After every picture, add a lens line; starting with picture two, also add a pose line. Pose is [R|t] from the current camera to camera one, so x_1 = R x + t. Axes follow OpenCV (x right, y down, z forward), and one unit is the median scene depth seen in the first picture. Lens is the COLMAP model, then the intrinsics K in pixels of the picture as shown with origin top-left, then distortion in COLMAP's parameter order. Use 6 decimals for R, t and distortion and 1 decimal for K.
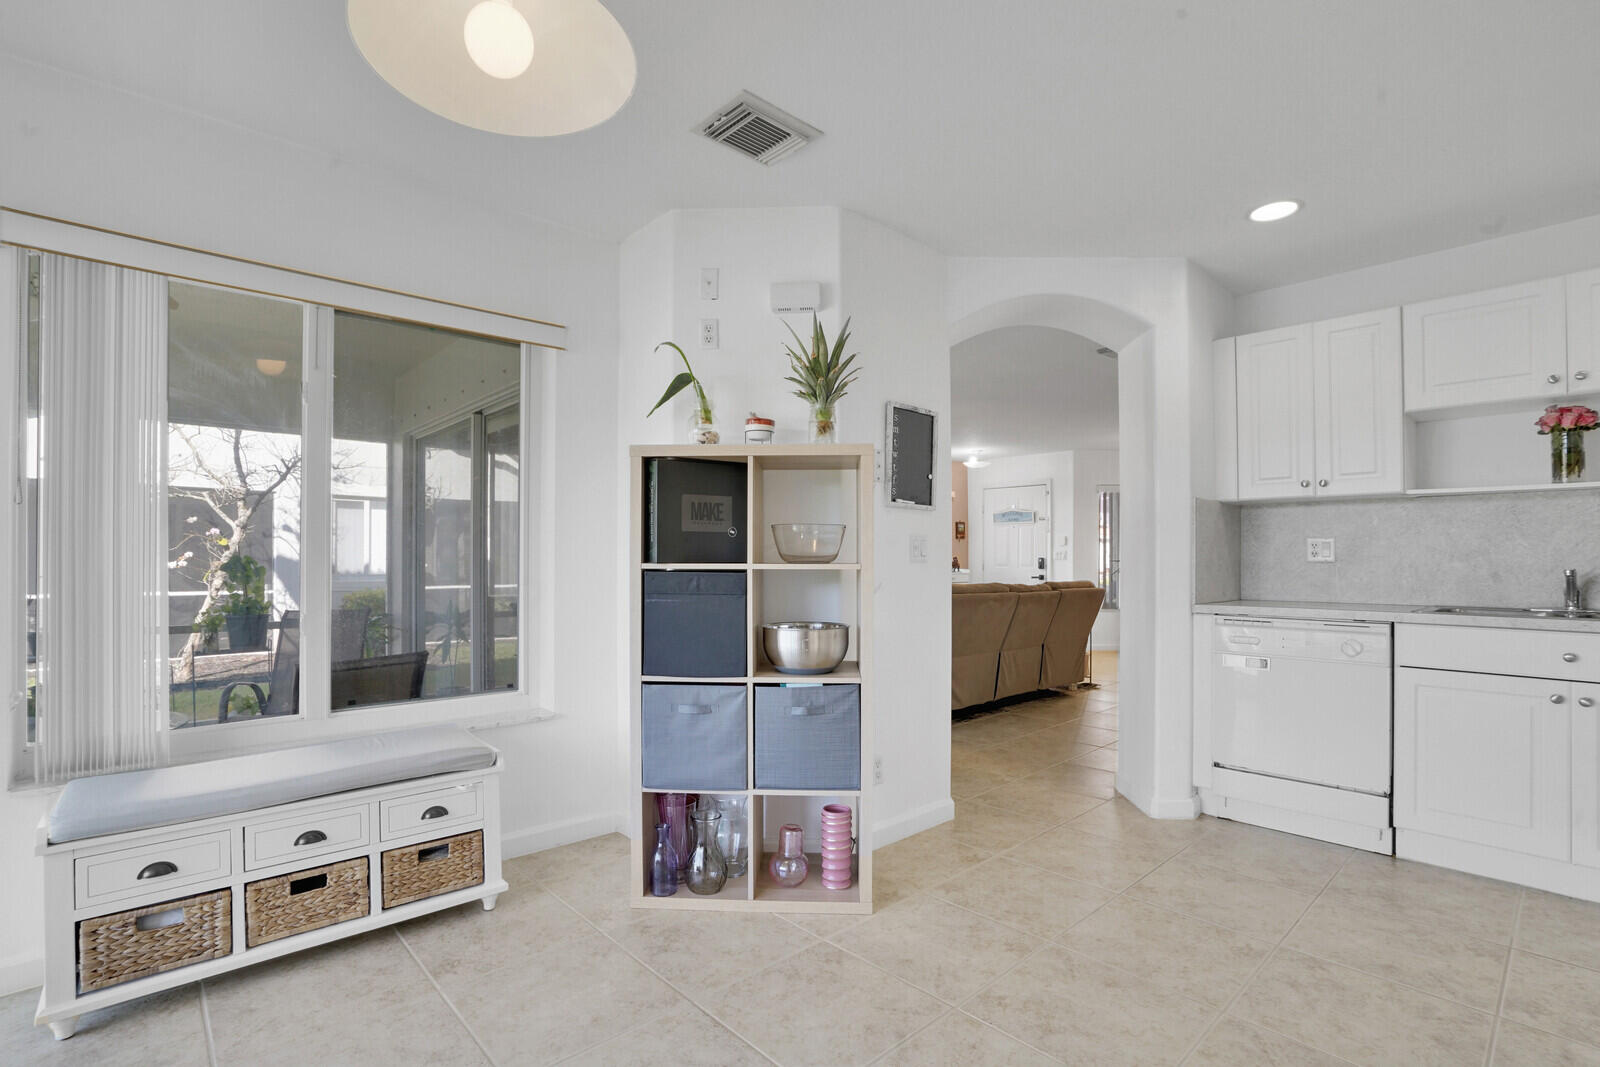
lens RADIAL K [[757.9, 0, 785.6], [0, 757.9, 545.3], [0, 0, 1]] dist [-0.011457, 0.003273]
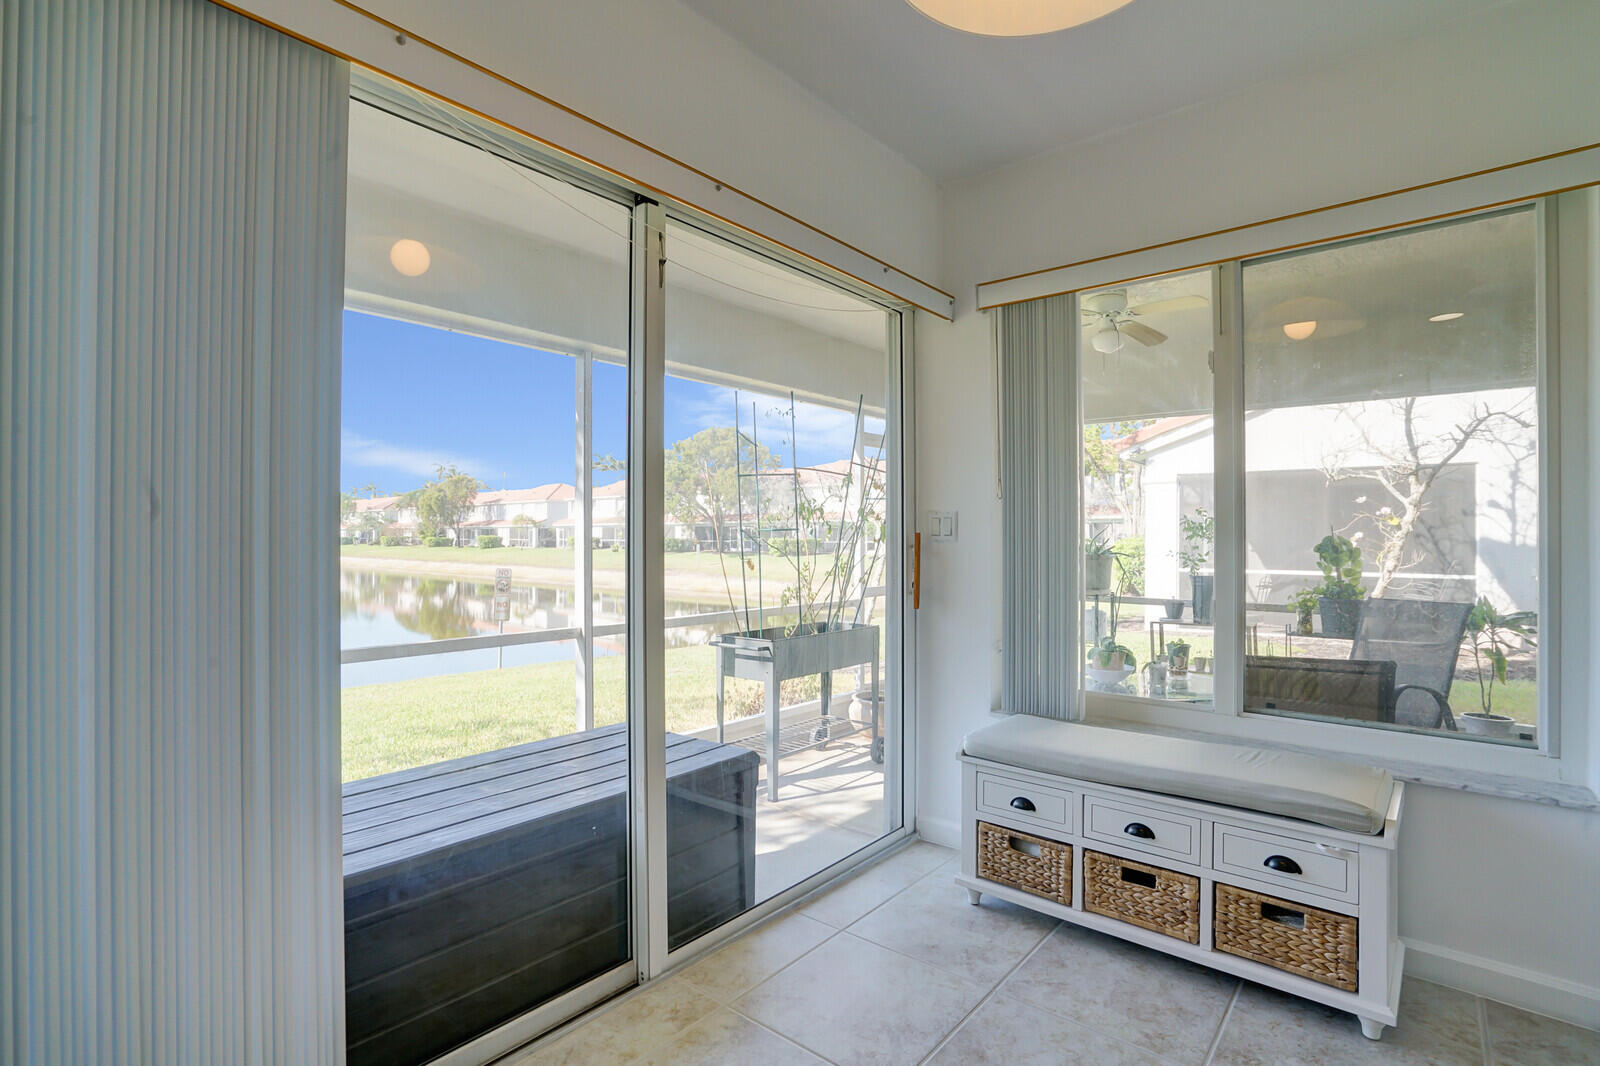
lens RADIAL K [[757.9, 0, 792.8], [0, 757.9, 542.2], [0, 0, 1]] dist [-0.011457, 0.003273]
pose [[0.154556, 0.005349, -0.987969, 0.216969], [0.016240, 0.999836, 0.007954, 0.005138], [0.987850, -0.017274, 0.154444, 0.365273]]
